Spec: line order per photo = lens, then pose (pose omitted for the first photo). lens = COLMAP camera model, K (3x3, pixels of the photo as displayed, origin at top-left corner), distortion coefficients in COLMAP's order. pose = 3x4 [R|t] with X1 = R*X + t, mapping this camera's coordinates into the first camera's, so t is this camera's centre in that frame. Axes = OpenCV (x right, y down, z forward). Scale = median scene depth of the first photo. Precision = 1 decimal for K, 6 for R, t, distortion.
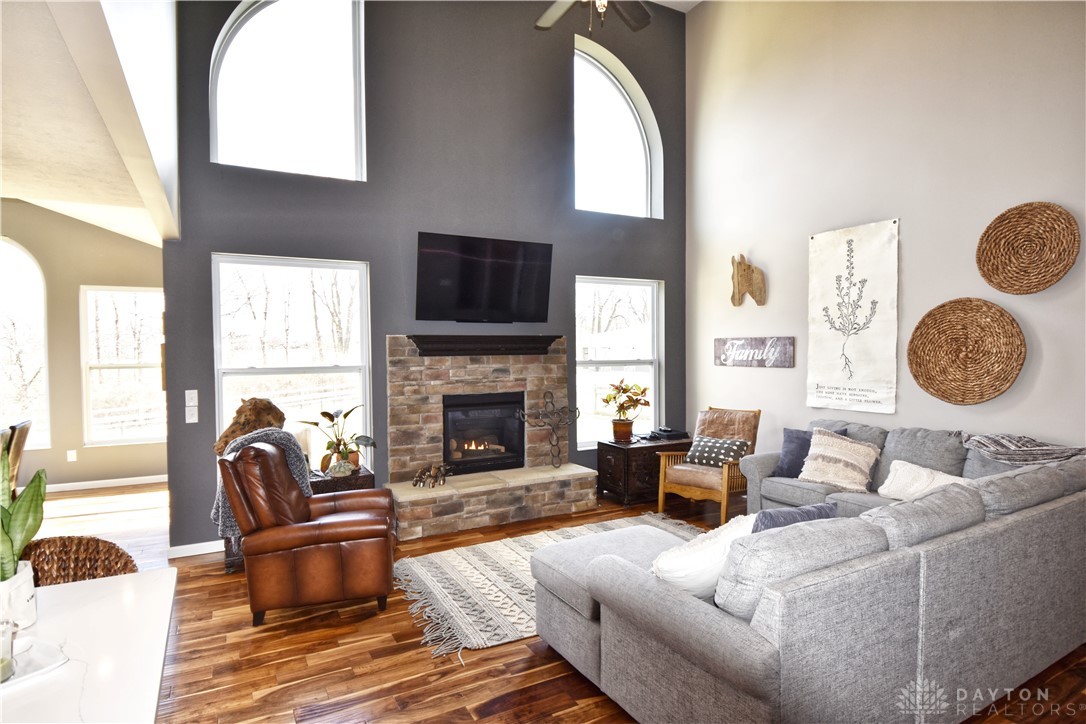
lens RADIAL K [[597.4, 0, 546.6], [0, 597.4, 361.3], [0, 0, 1]] dist [0.035034, -0.043035]
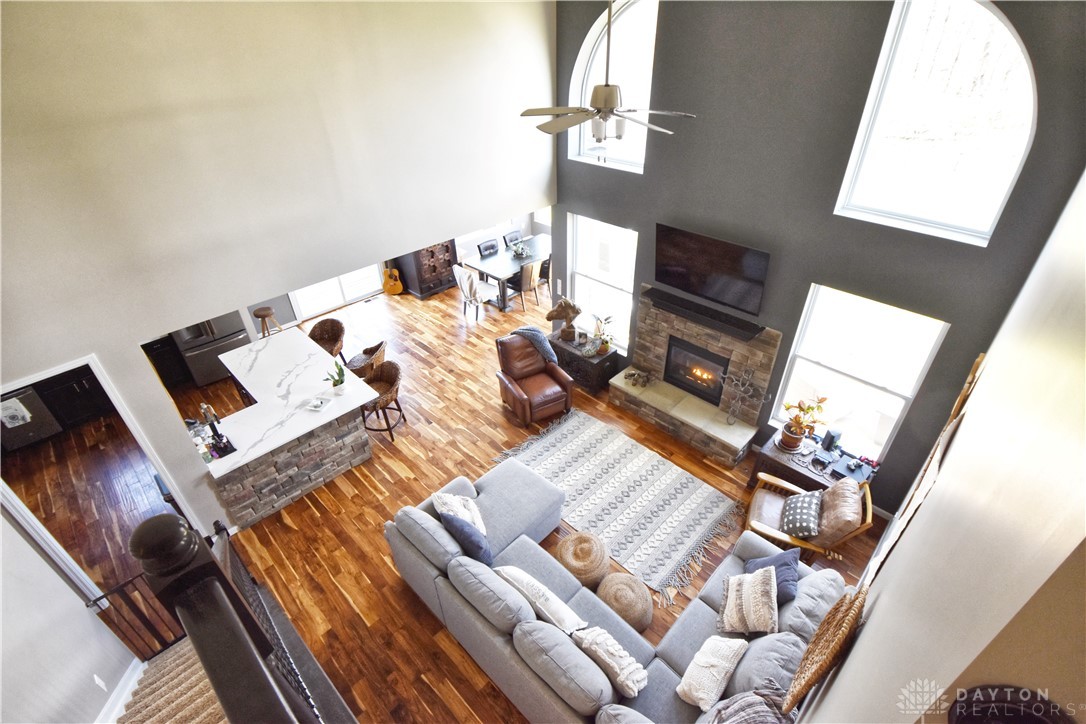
lens RADIAL K [[505.4, 0, 543.0], [0, 505.4, 362.0], [0, 0, 1]] dist [0.000126, -0.000056]
pose [[0.277814, 0.543556, -0.792065, 0.729391], [-0.003338, 0.825063, 0.565030, -0.566362], [0.960629, -0.154330, 0.231029, 0.443324]]
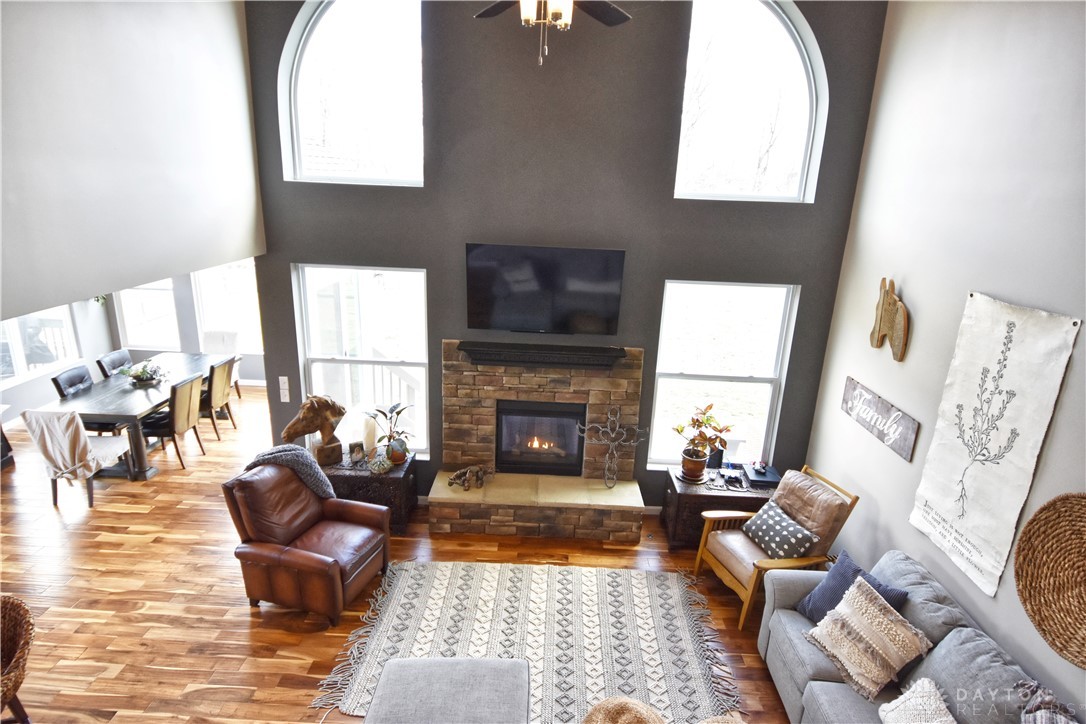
lens RADIAL K [[597.4, 0, 546.6], [0, 597.4, 361.3], [0, 0, 1]] dist [0.035034, -0.043035]
pose [[0.865947, 0.183959, -0.465074, 0.364544], [-0.058372, 0.960717, 0.271322, -0.290475], [0.496717, -0.207803, 0.842668, 0.209749]]
